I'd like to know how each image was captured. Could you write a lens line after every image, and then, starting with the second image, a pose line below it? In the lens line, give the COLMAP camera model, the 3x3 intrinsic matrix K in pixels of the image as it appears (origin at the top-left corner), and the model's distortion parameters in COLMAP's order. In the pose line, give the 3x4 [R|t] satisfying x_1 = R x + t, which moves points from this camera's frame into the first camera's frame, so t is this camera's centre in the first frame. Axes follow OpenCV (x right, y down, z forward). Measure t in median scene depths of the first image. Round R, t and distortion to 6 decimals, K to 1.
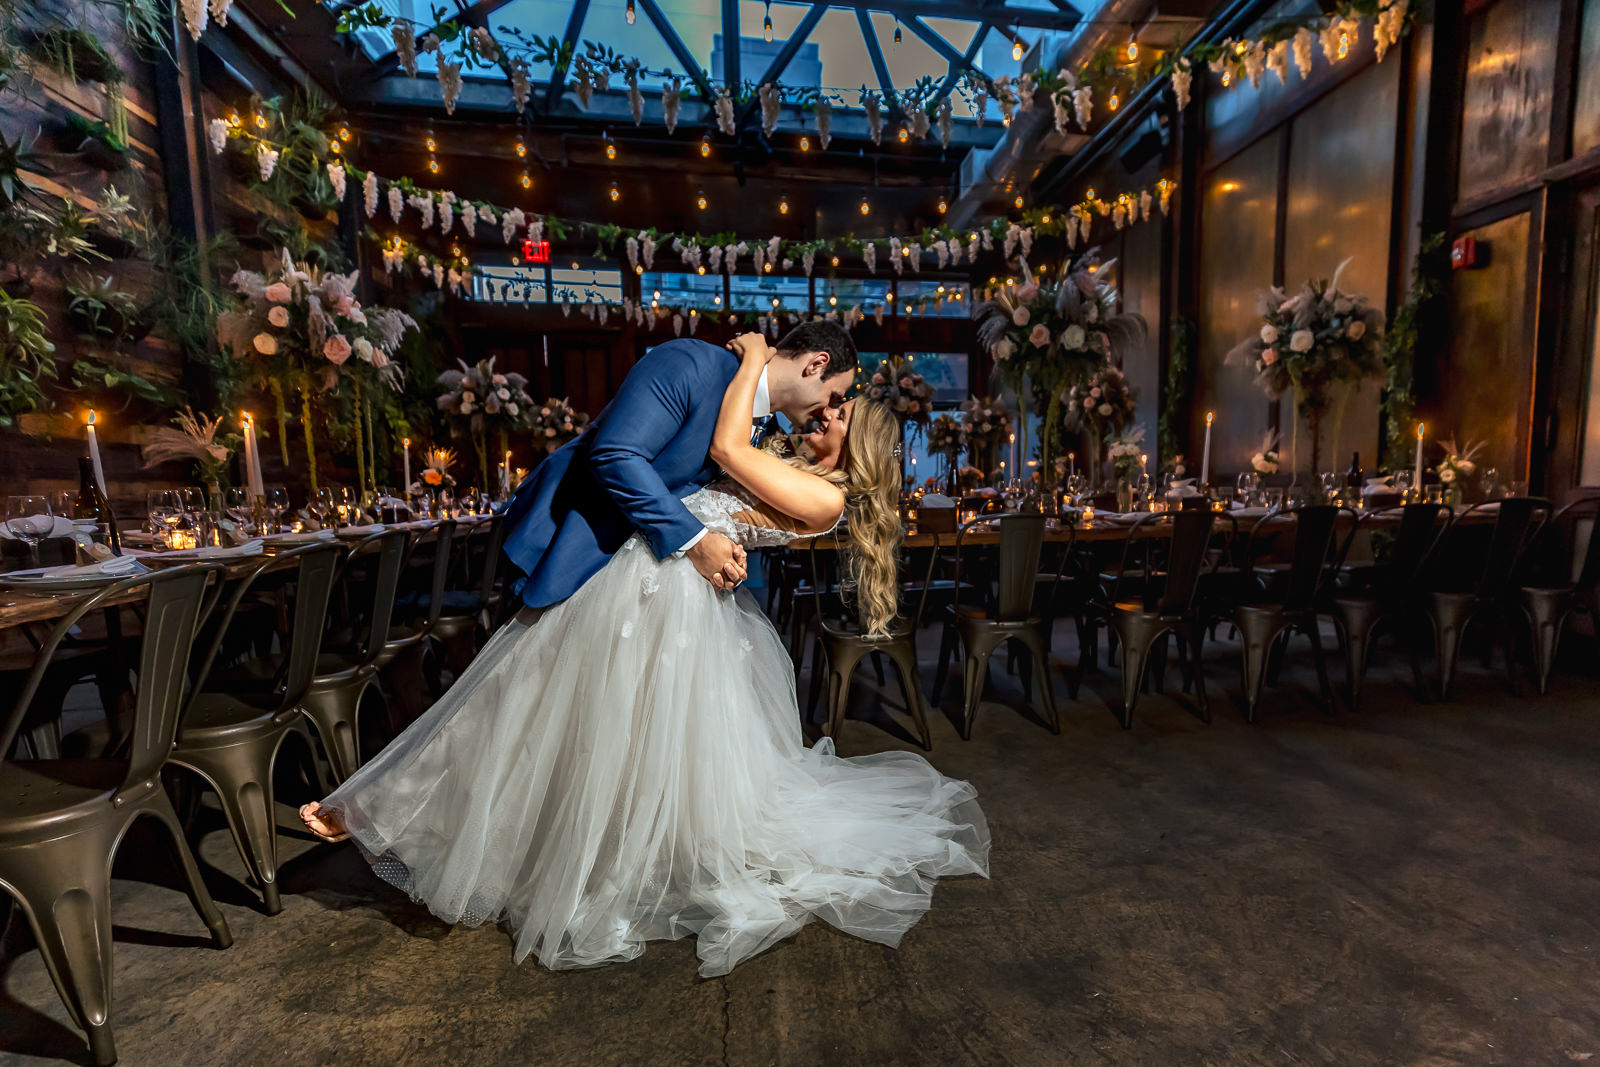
lens RADIAL K [[784.6, 0, 877.6], [0, 784.6, 560.2], [0, 0, 1]] dist [0.008566, 0.000513]
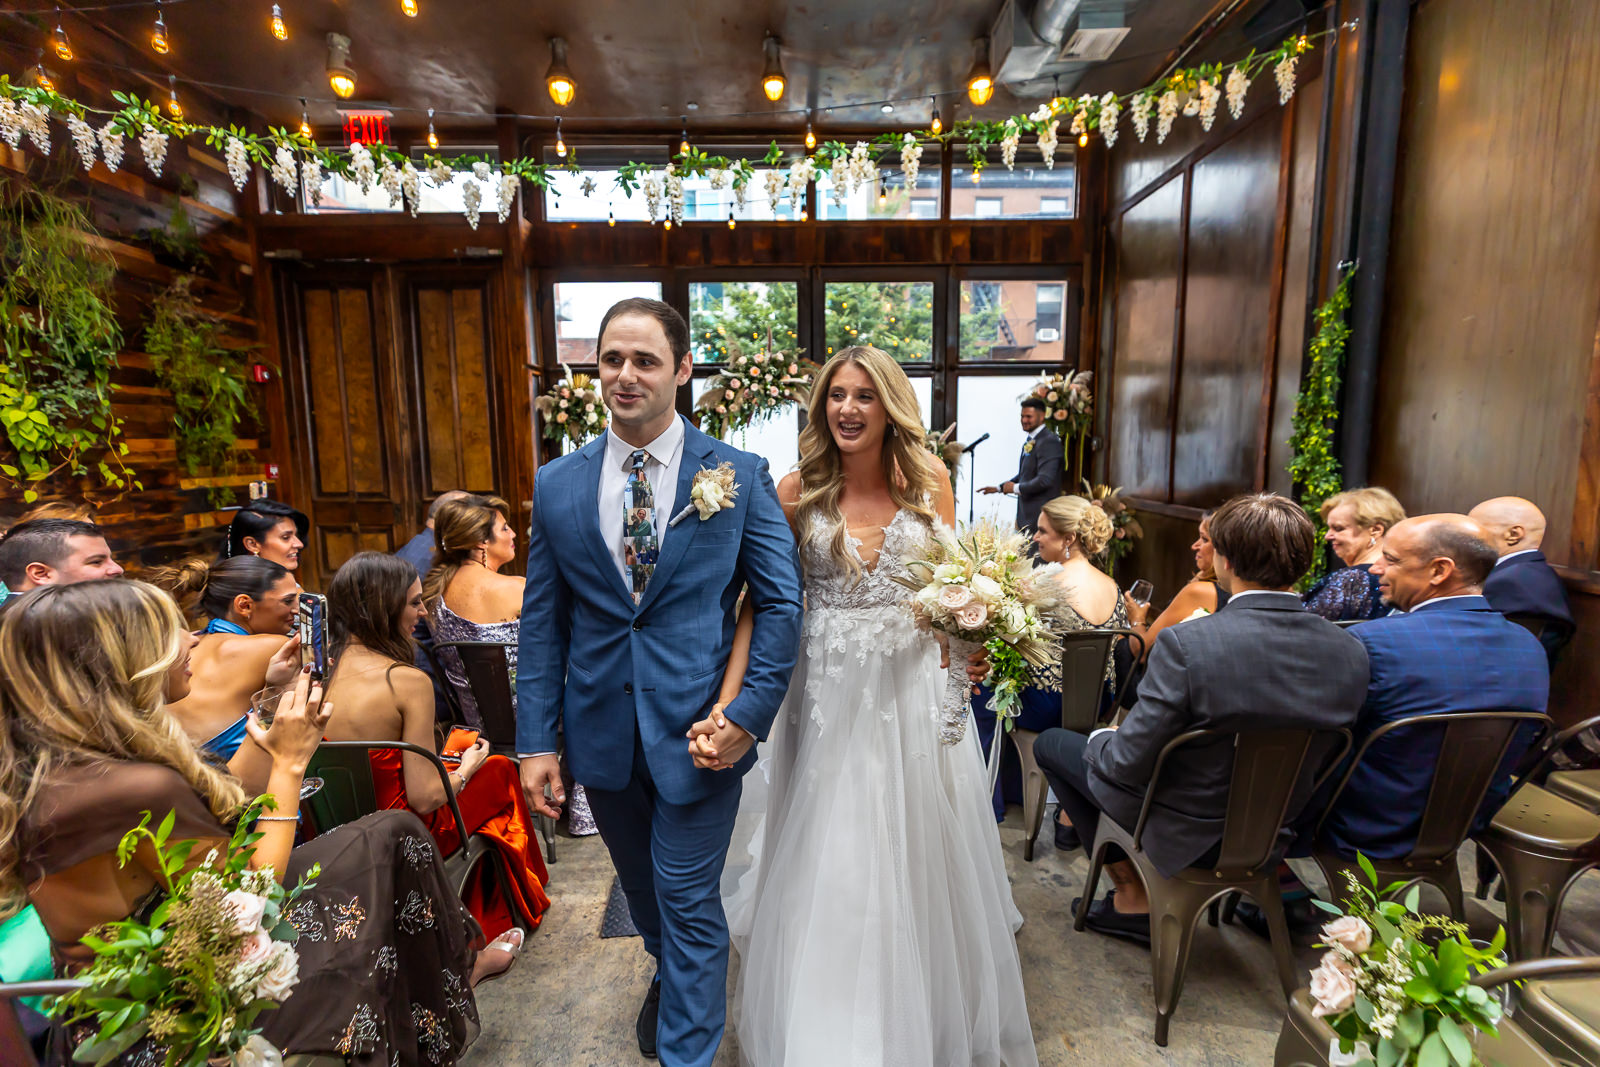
lens RADIAL K [[750.0, 0, 795.1], [0, 750.0, 533.2], [0, 0, 1]] dist [0.002624, 0.000838]
pose [[0.985423, 0.022508, -0.168625, 0.018647], [-0.018585, 0.999519, 0.024807, -0.149490], [0.169102, -0.021311, 0.985368, 0.743207]]
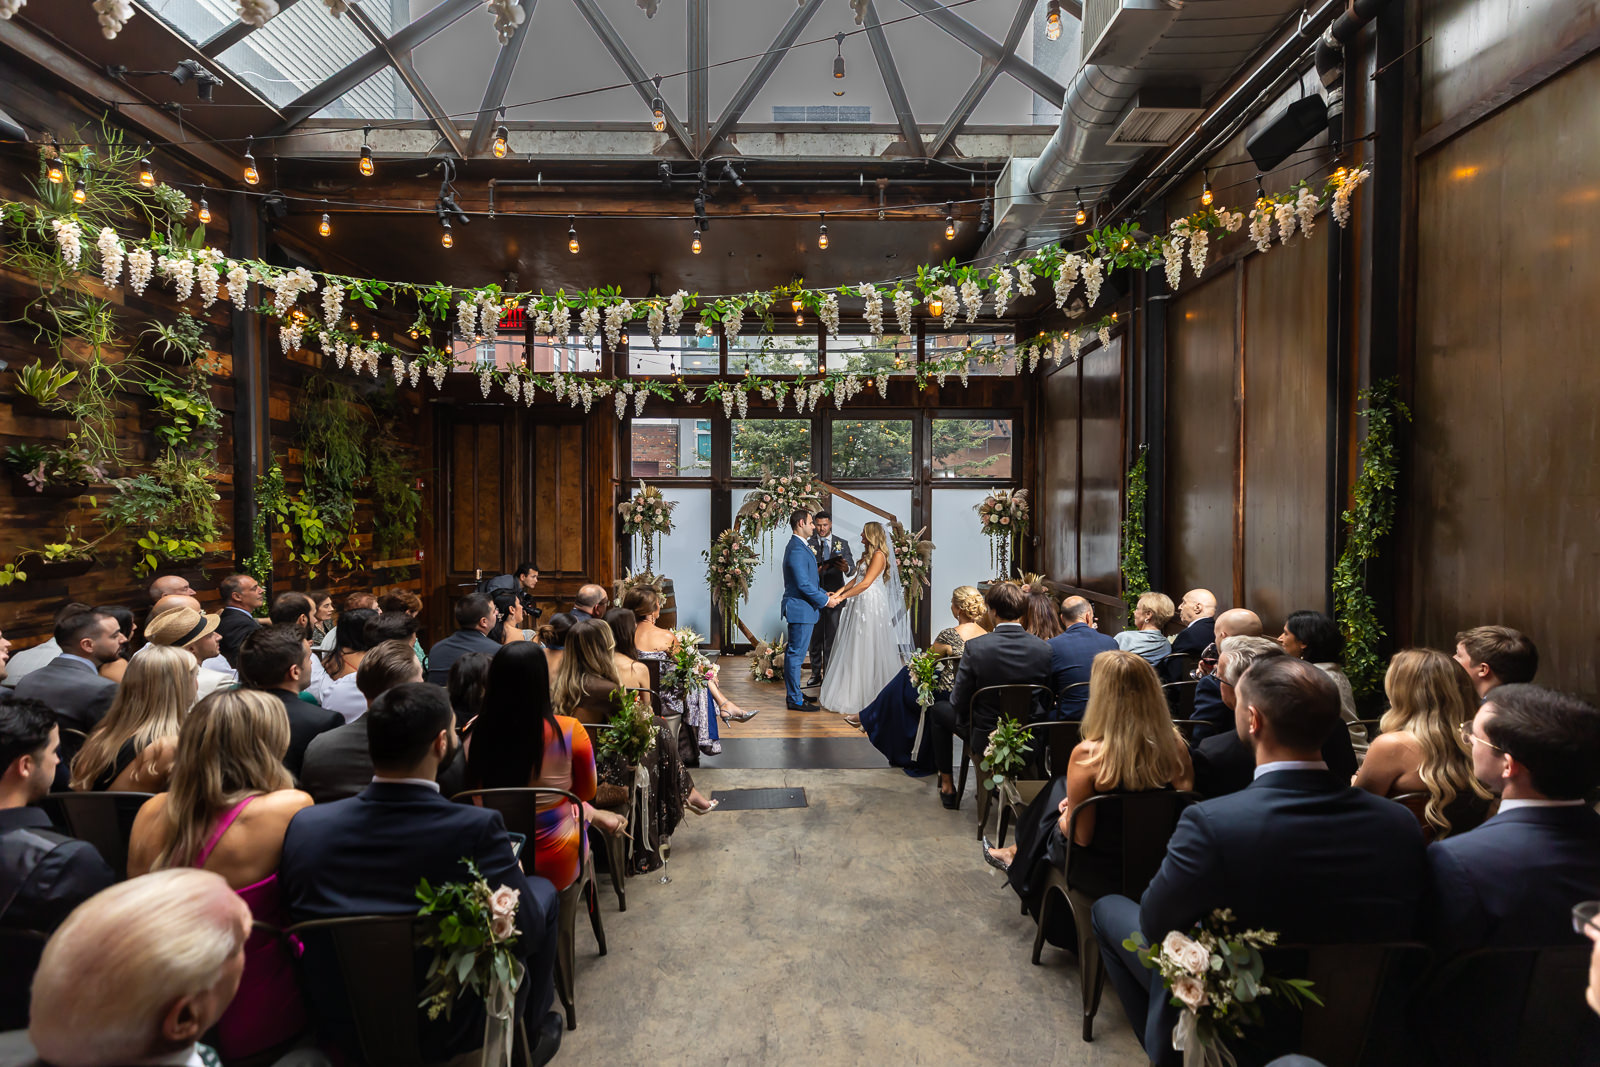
lens RADIAL K [[750.0, 0, 789.8], [0, 750.0, 520.6], [0, 0, 1]] dist [0.002624, 0.000838]
pose [[0.982371, 0.013781, -0.186436, 0.066979], [-0.030860, 0.995552, -0.089014, -0.155674], [0.184380, 0.093198, 0.978426, 0.391826]]
